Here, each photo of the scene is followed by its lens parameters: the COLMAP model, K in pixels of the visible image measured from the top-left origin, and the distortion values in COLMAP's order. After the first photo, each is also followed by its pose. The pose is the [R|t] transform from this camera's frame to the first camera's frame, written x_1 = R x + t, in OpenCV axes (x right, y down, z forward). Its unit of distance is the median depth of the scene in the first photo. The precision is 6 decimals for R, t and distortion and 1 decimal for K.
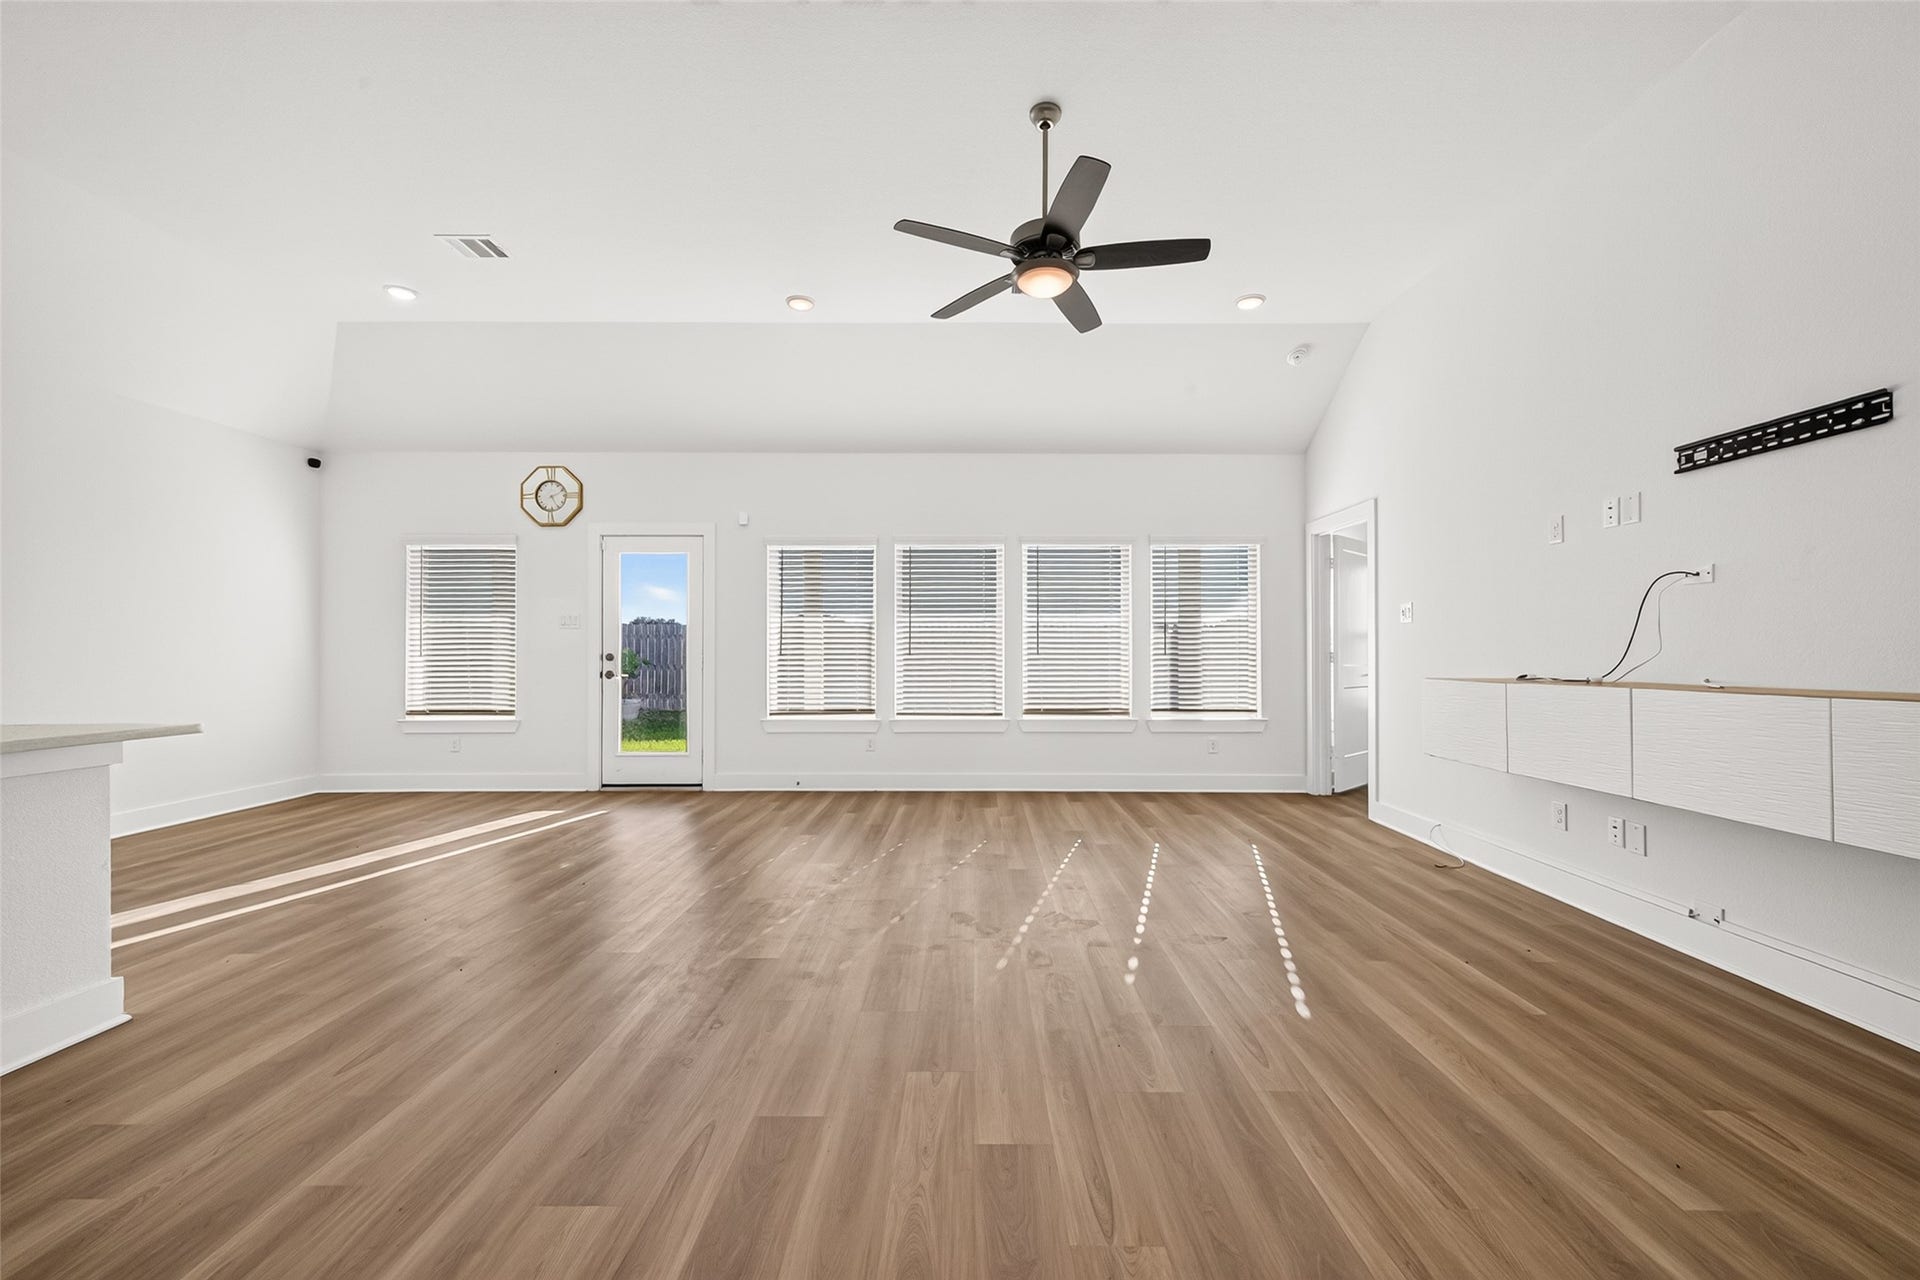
lens RADIAL K [[734.1, 0, 970.5], [0, 734.1, 653.7], [0, 0, 1]] dist [-0.010445, -0.000088]
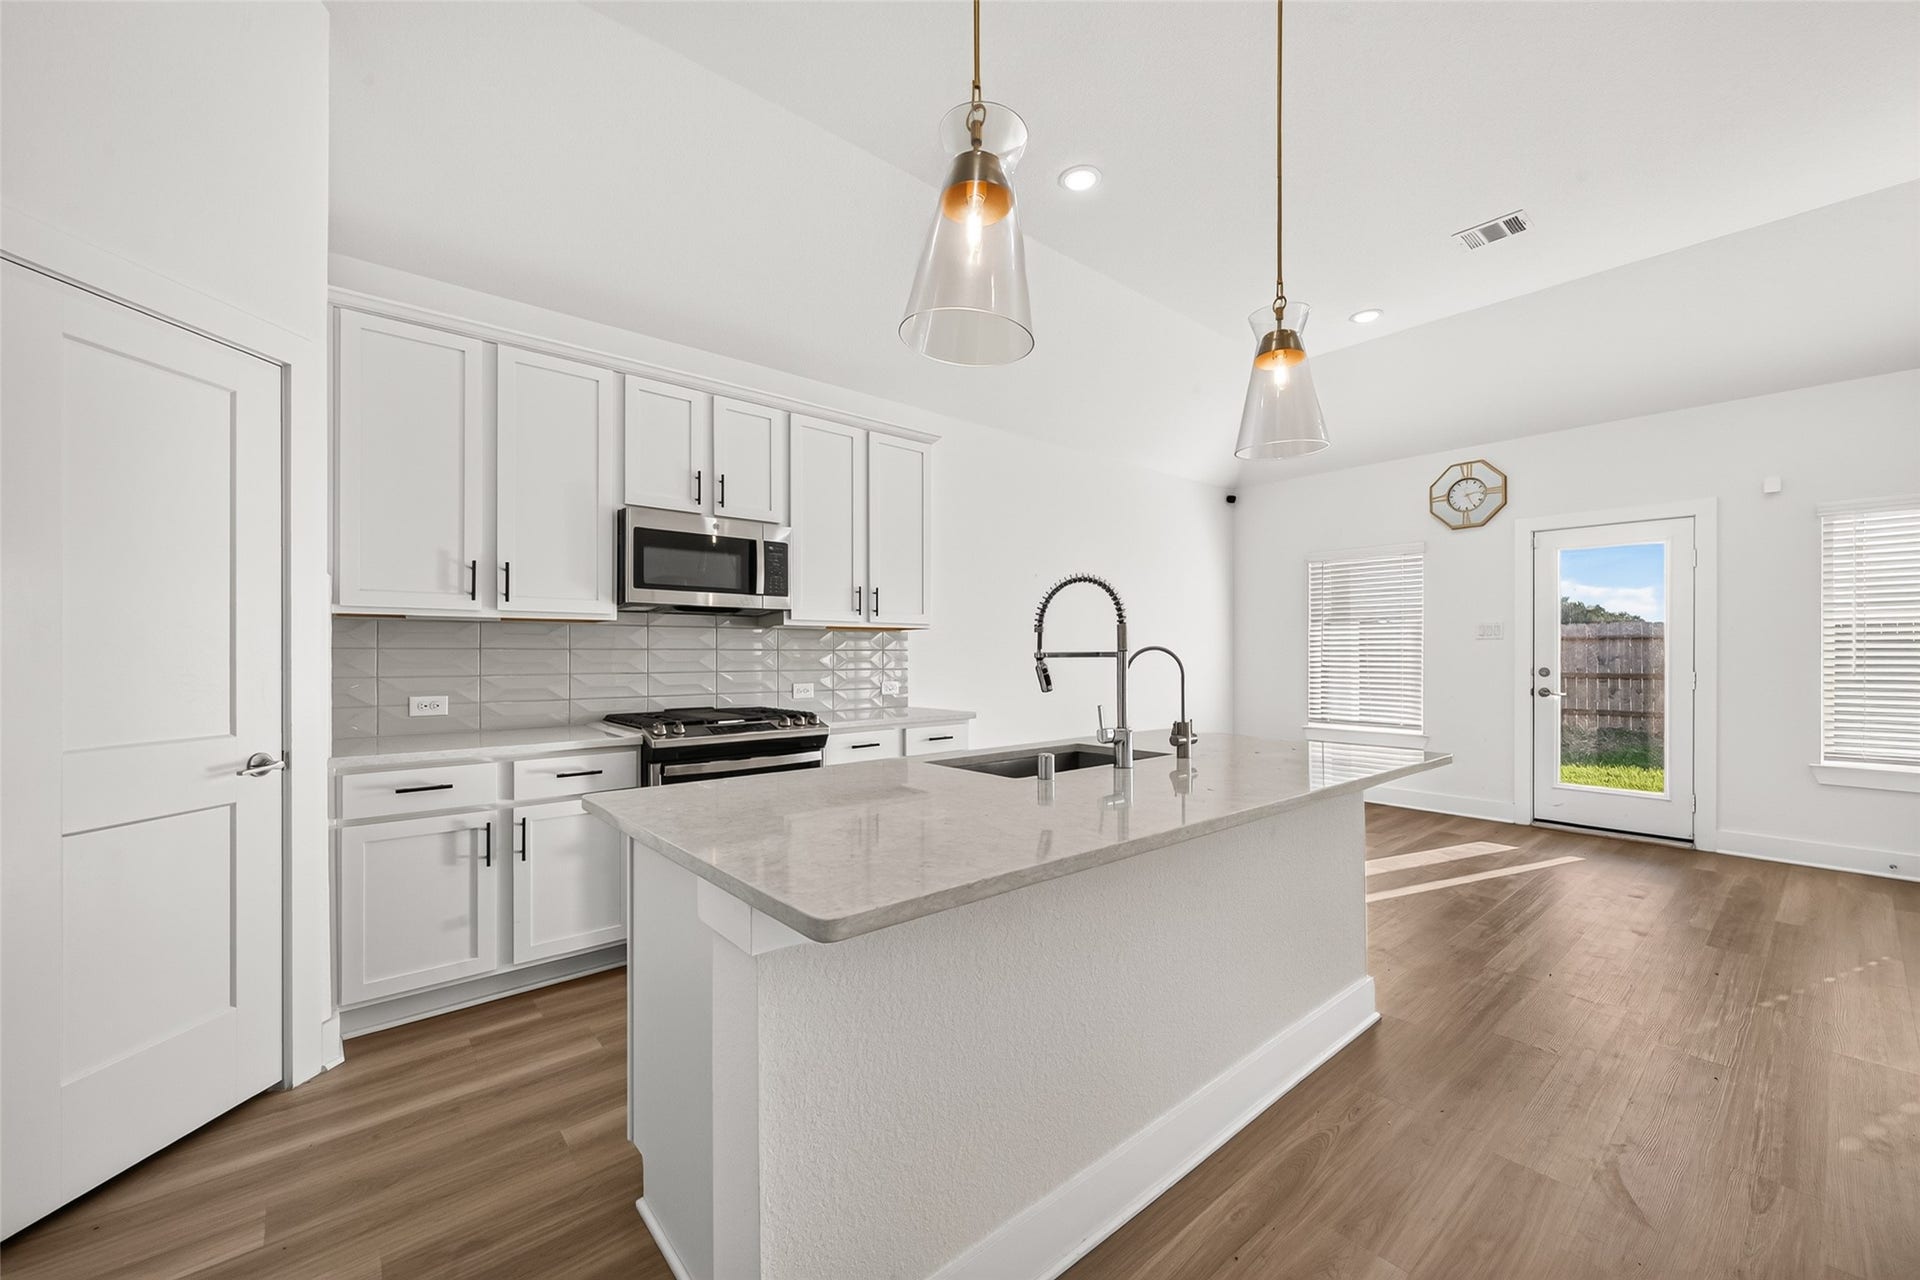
lens RADIAL K [[734.1, 0, 970.5], [0, 734.1, 653.7], [0, 0, 1]] dist [-0.010445, -0.000088]
pose [[0.648450, 0.003512, -0.761250, -0.278615], [-0.002787, 0.999994, 0.002240, -0.016760], [0.761253, 0.000669, 0.648455, -0.069241]]
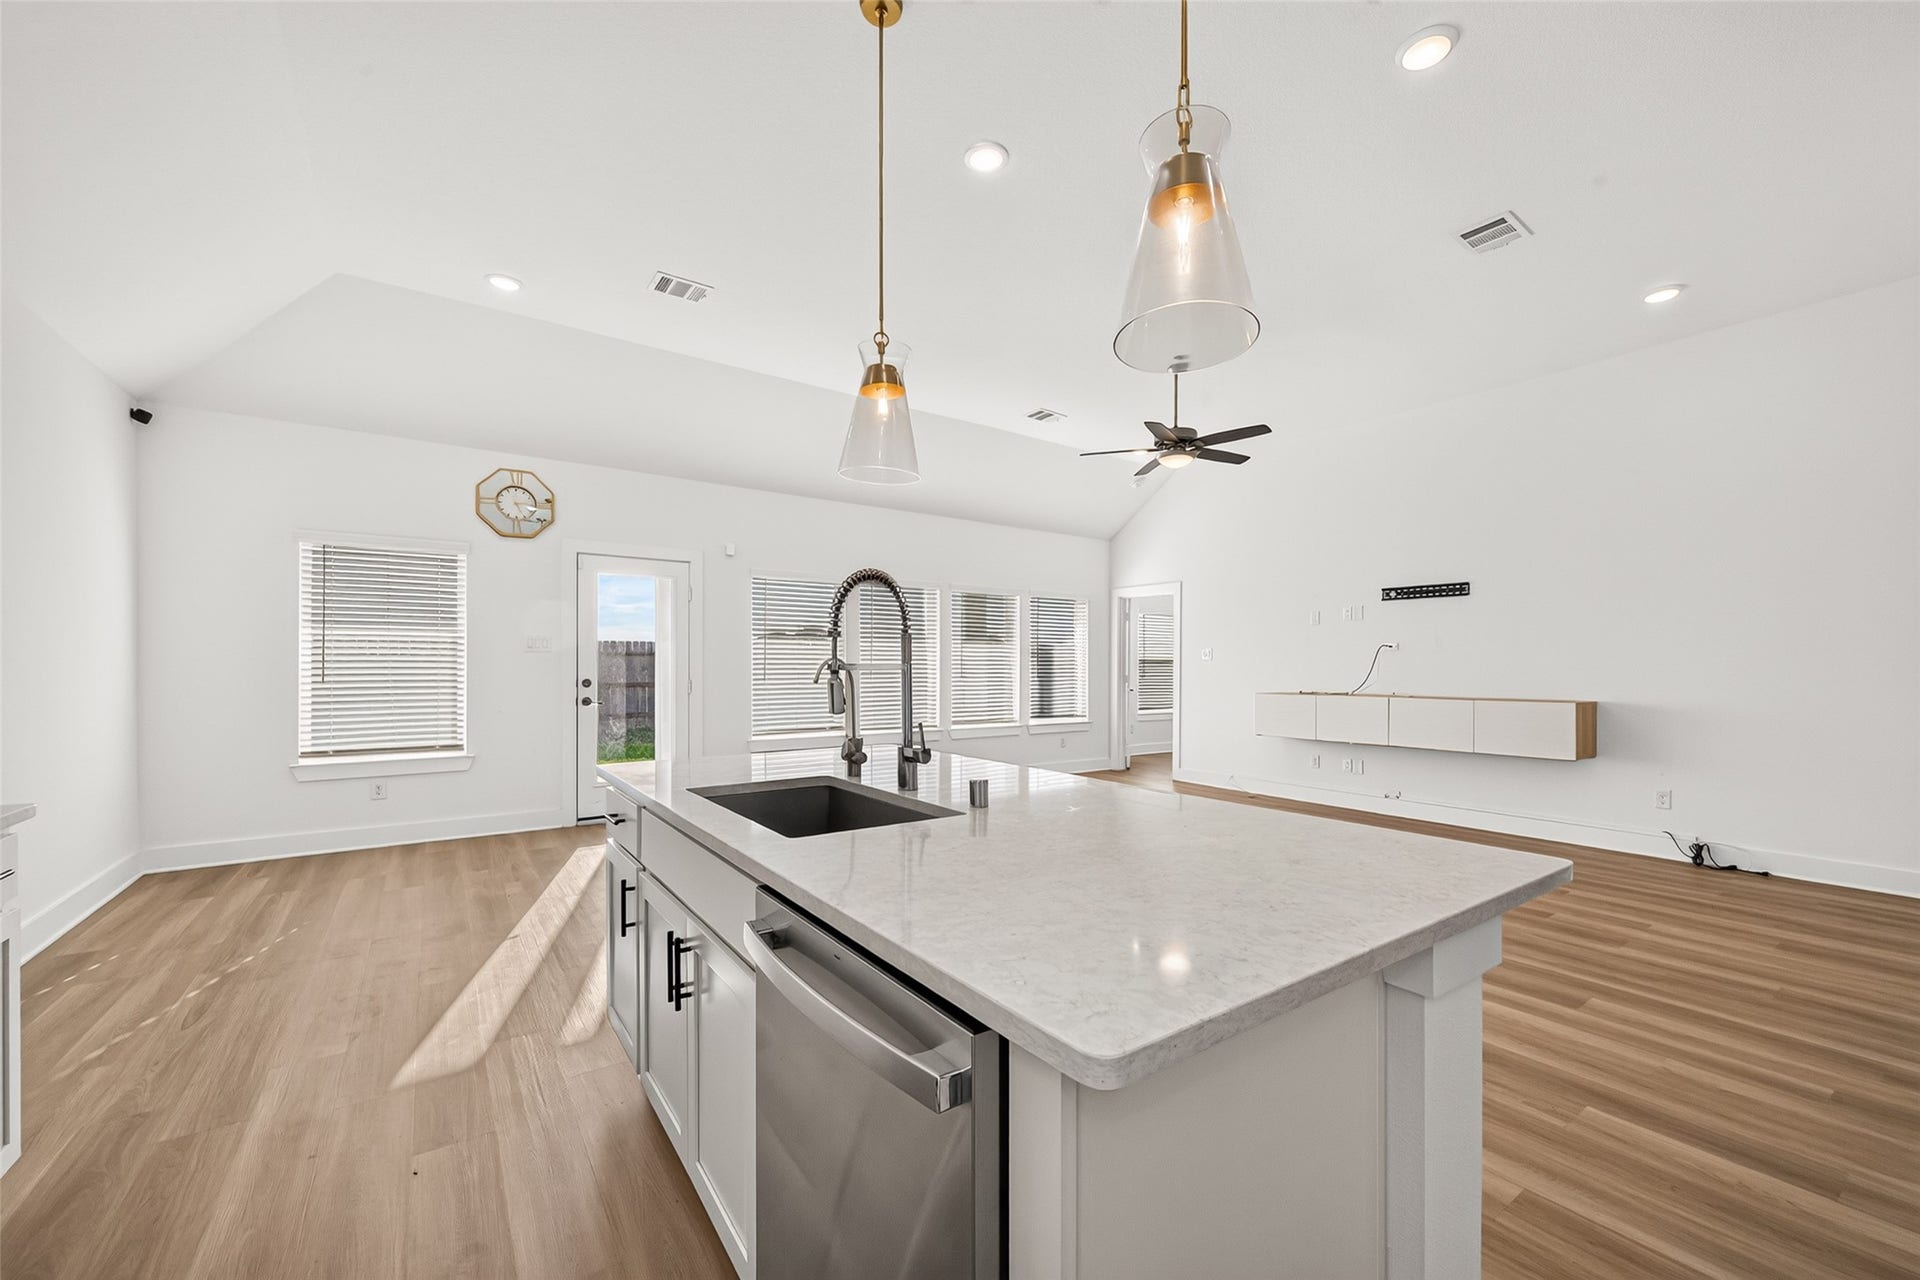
lens RADIAL K [[751.8, 0, 966.4], [0, 751.8, 656.6], [0, 0, 1]] dist [0.000953, -0.000102]
pose [[0.815704, 0.012812, 0.578328, -0.655242], [-0.003101, 0.999837, -0.017776, -0.012991], [-0.578461, 0.012707, 0.815611, -0.069740]]
